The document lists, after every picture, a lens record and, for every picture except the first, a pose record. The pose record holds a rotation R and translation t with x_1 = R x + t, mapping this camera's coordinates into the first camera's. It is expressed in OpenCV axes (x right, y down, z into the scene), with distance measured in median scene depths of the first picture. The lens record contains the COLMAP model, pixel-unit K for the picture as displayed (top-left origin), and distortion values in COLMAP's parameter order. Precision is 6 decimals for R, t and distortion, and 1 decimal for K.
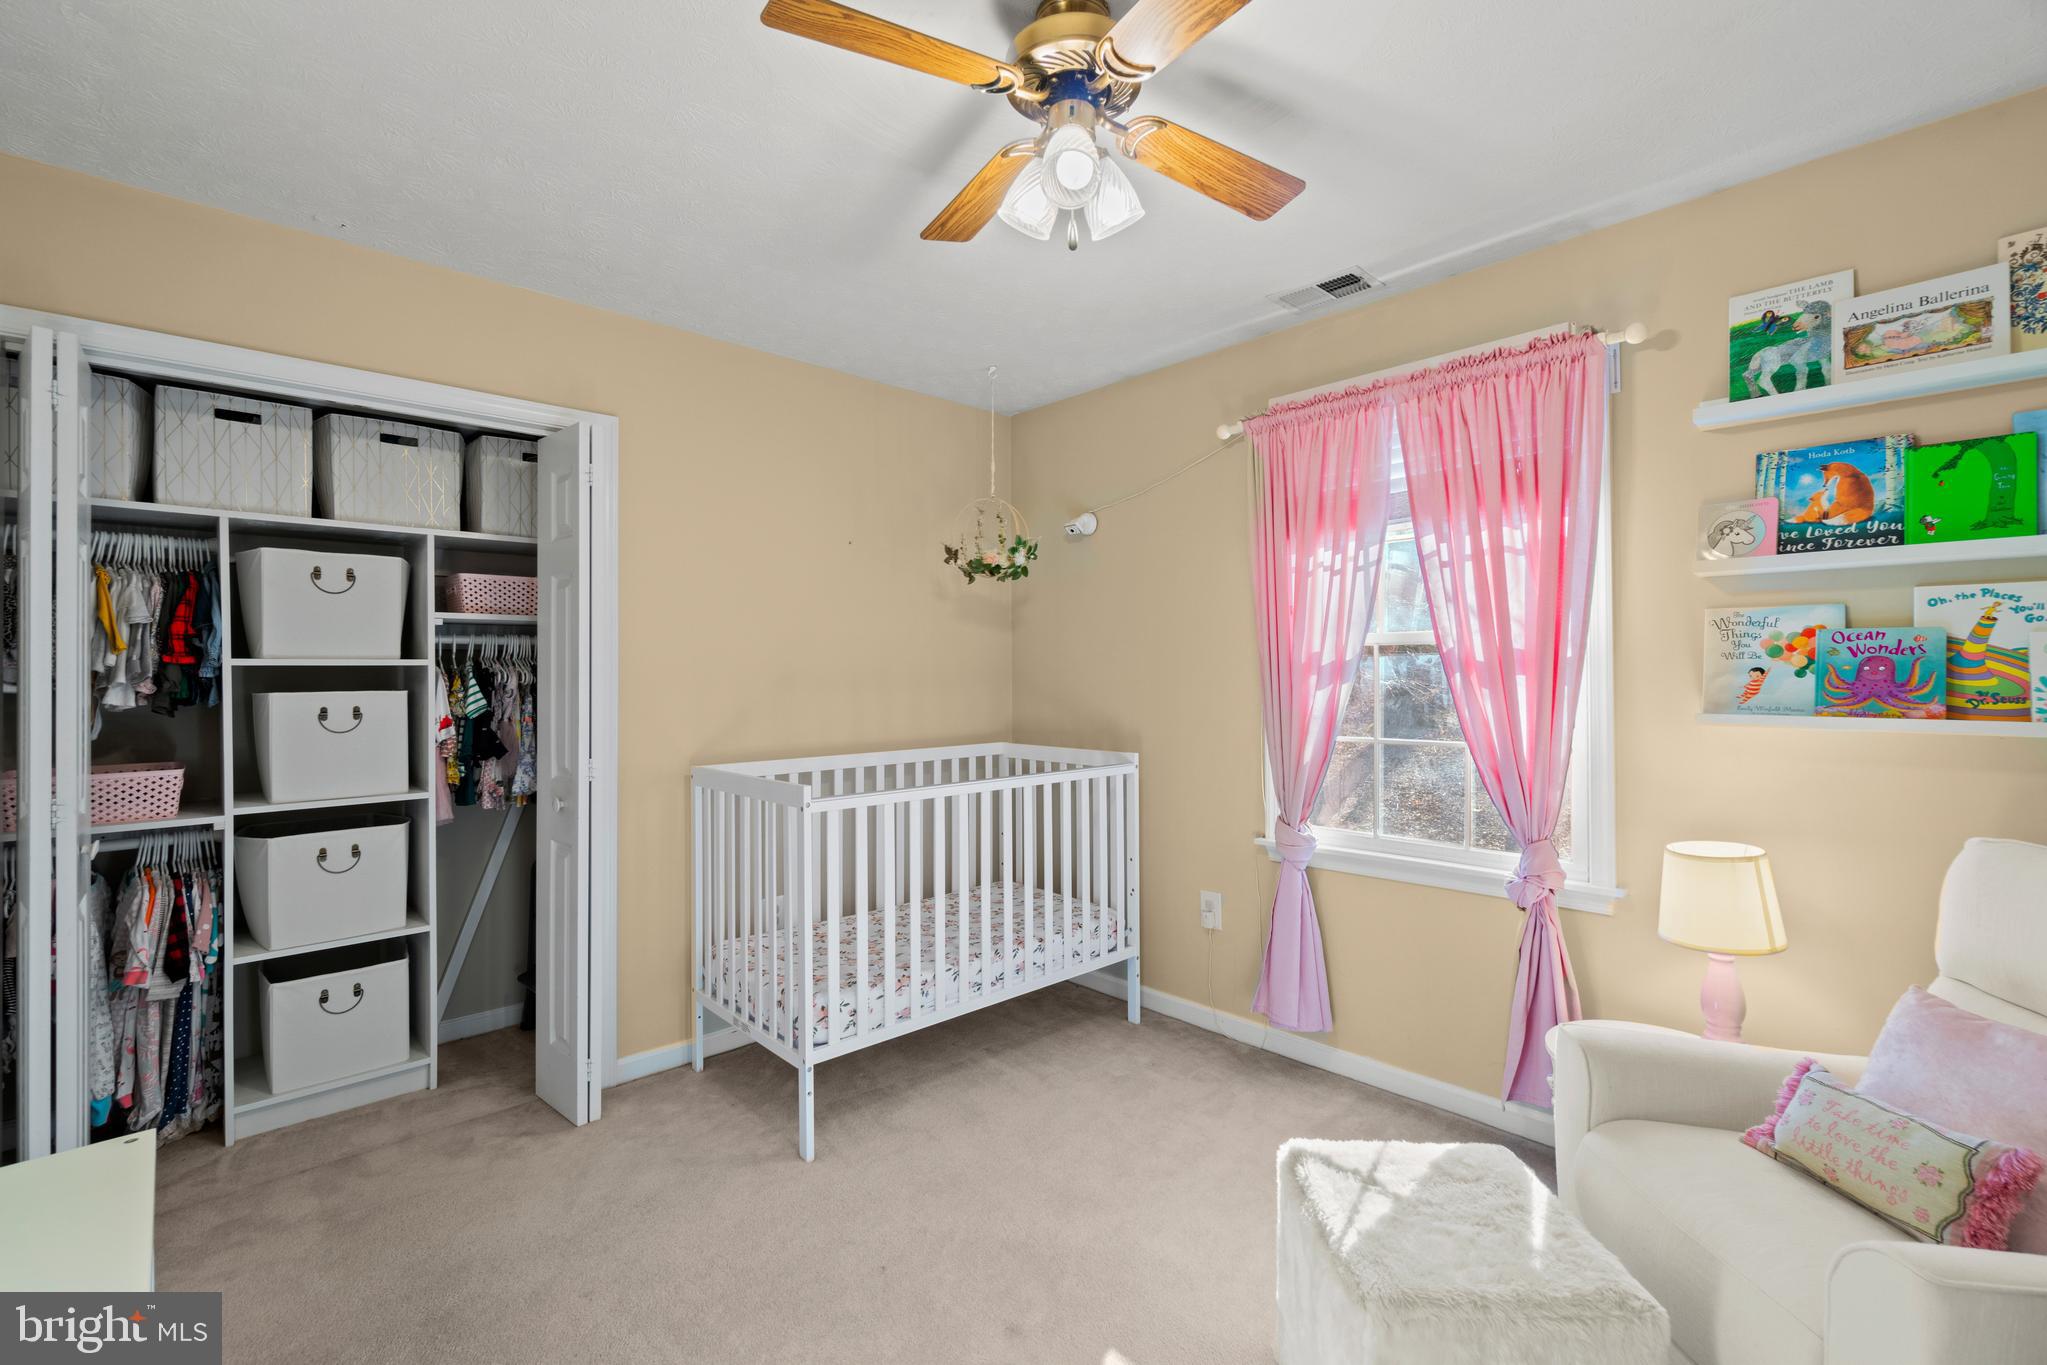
lens RADIAL K [[881.7, 0, 1015.3], [0, 881.7, 668.2], [0, 0, 1]] dist [-0.009562, 0.003881]
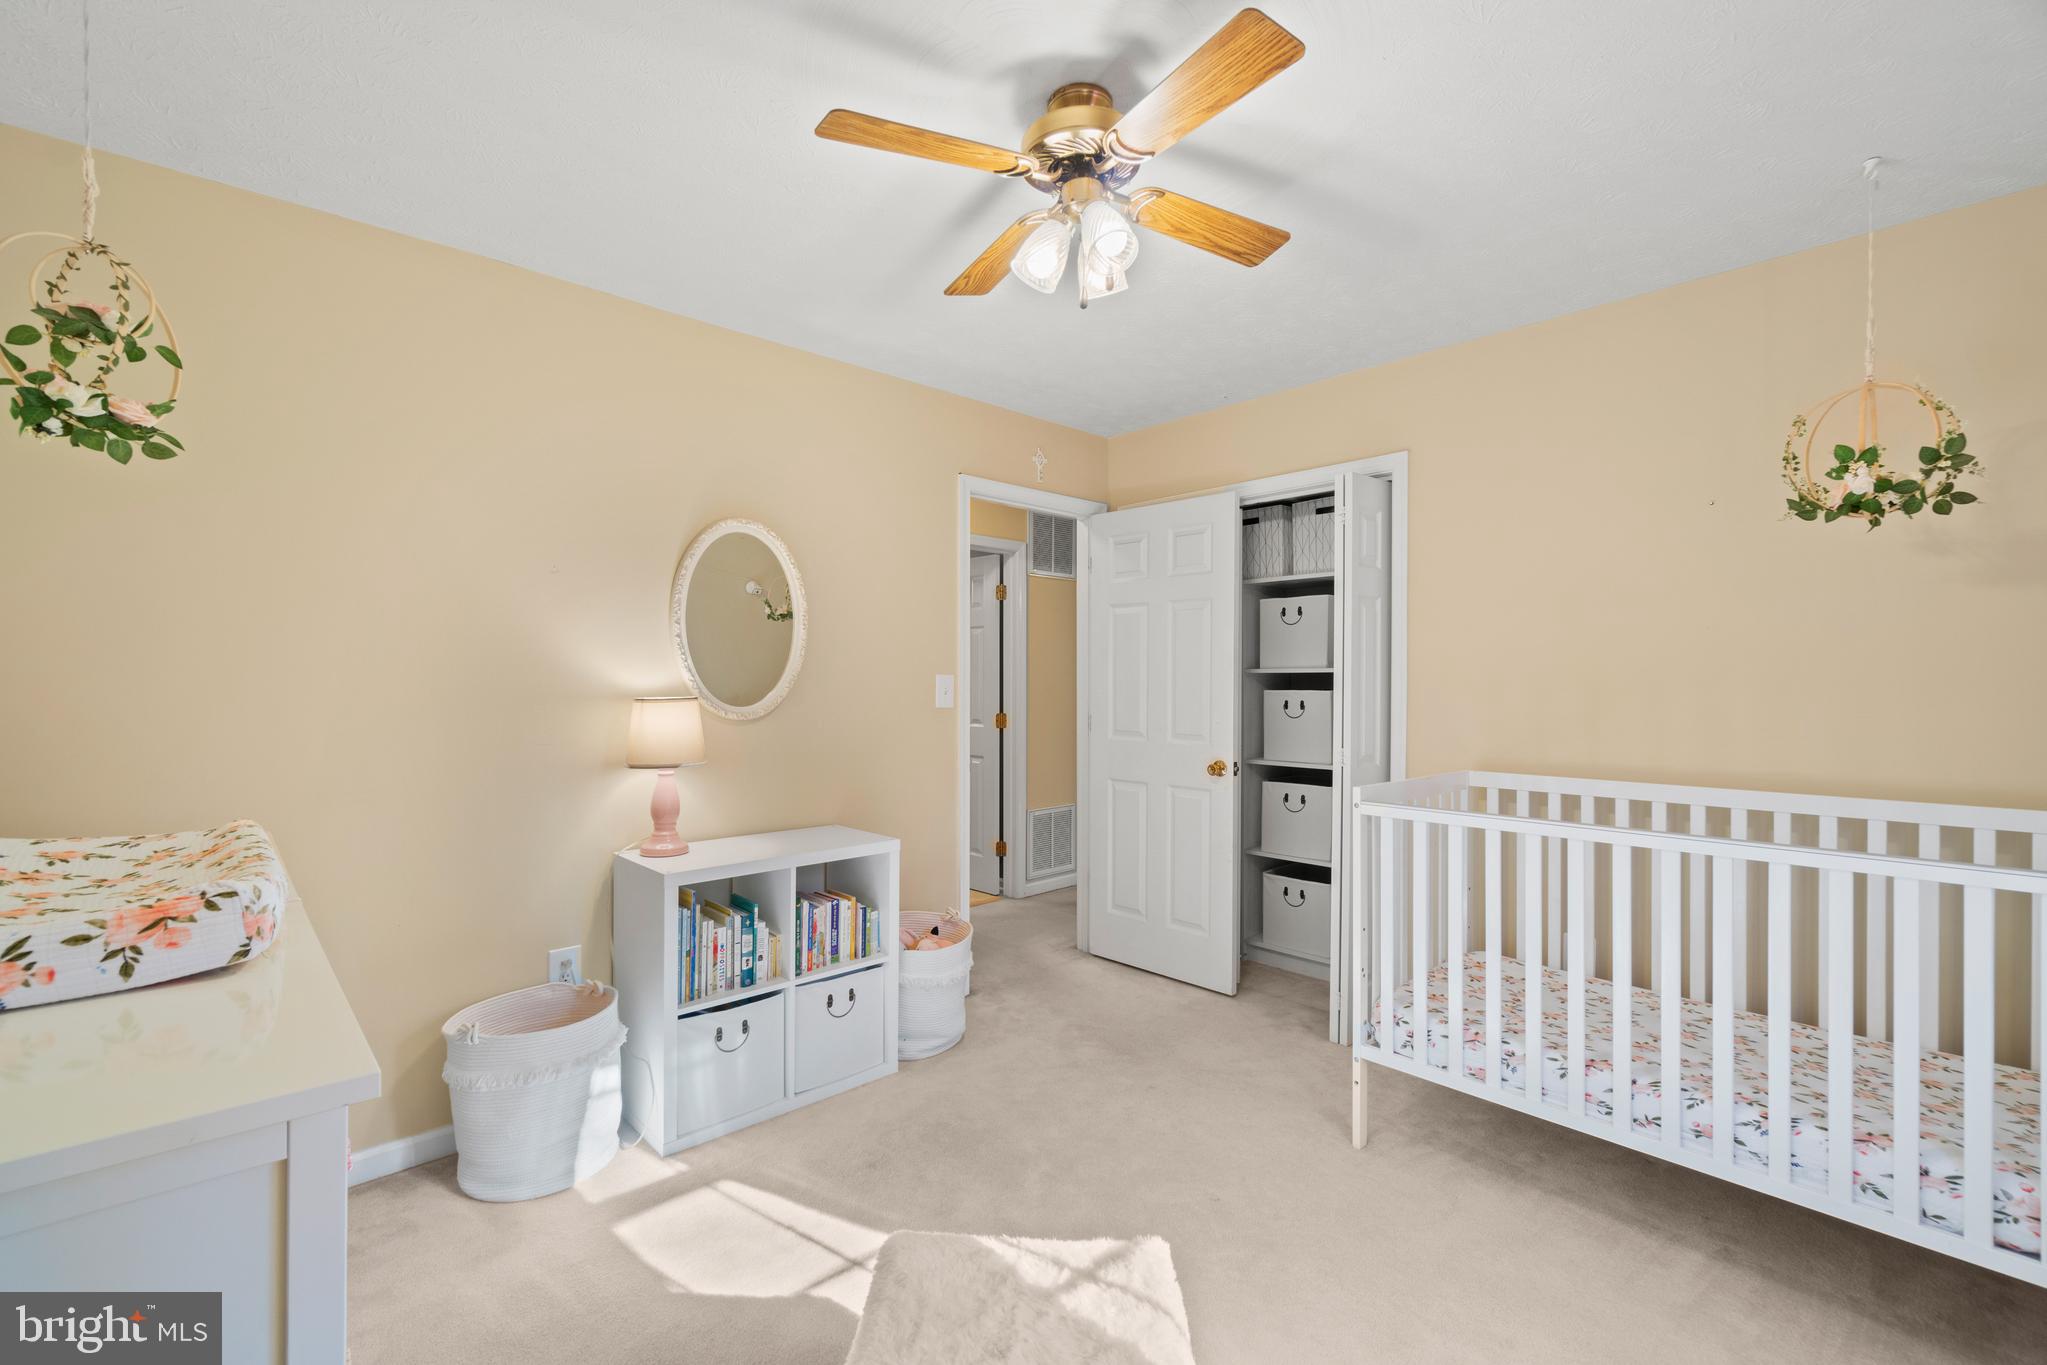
lens RADIAL K [[881.7, 0, 1013.7], [0, 881.7, 681.5], [0, 0, 1]] dist [-0.009562, 0.003881]
pose [[-0.029172, 0.005196, -0.999561, 0.860753], [0.009815, 0.999940, 0.004912, -0.000028], [0.999526, -0.009667, -0.029221, 0.663631]]
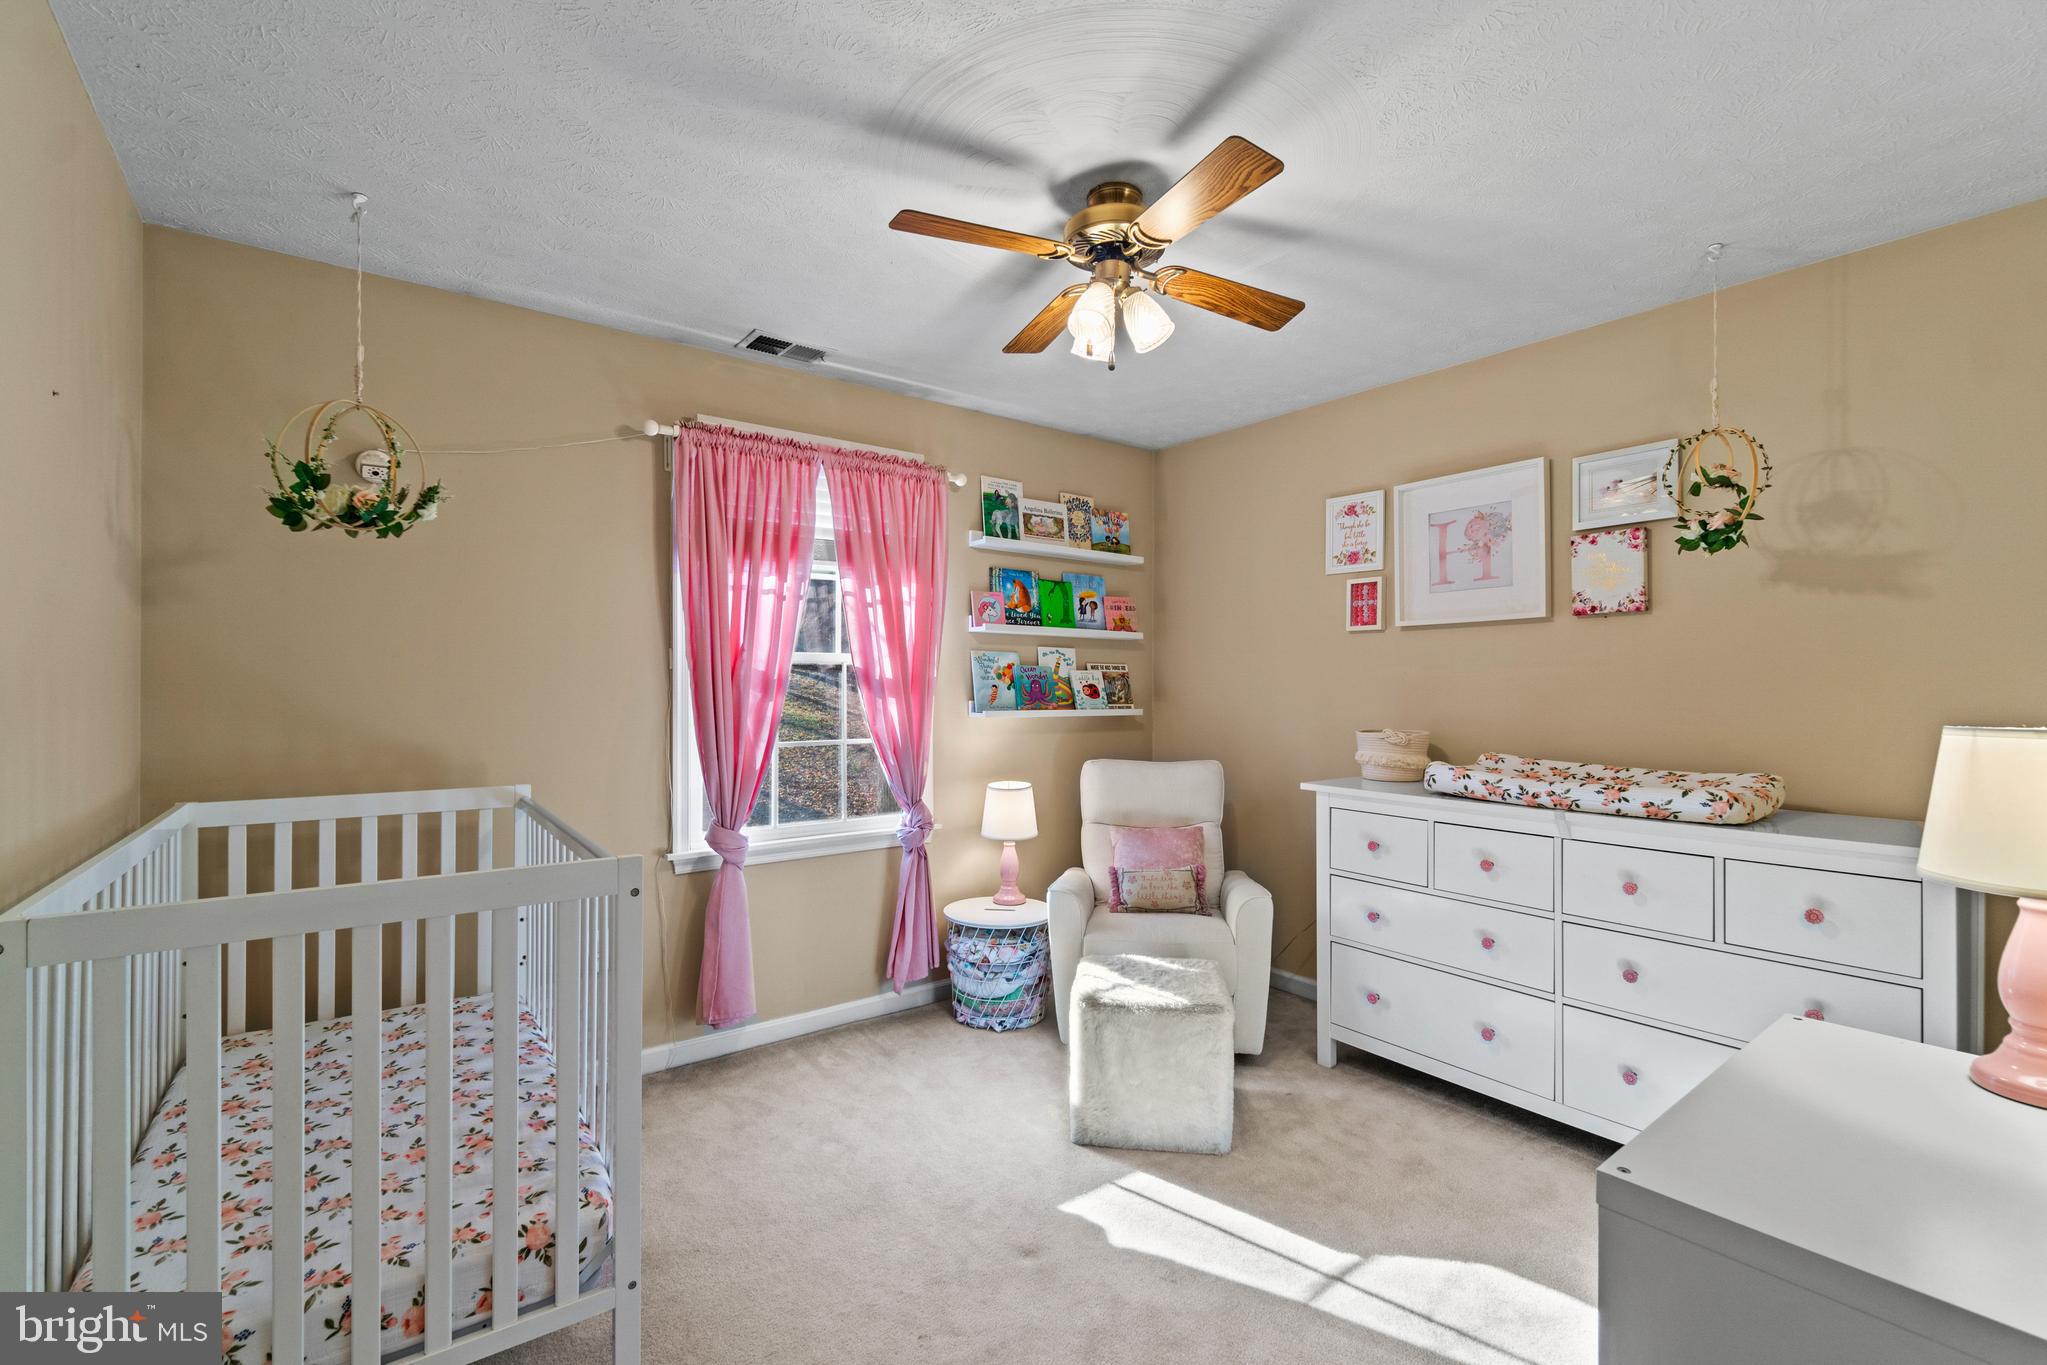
lens RADIAL K [[881.7, 0, 1025.2], [0, 881.7, 685.9], [0, 0, 1]] dist [-0.009562, 0.003881]
pose [[0.102204, 0.004160, 0.994755, -0.903520], [-0.012345, 0.999920, -0.002914, 0.005663], [-0.994687, -0.011982, 0.102247, 0.701188]]
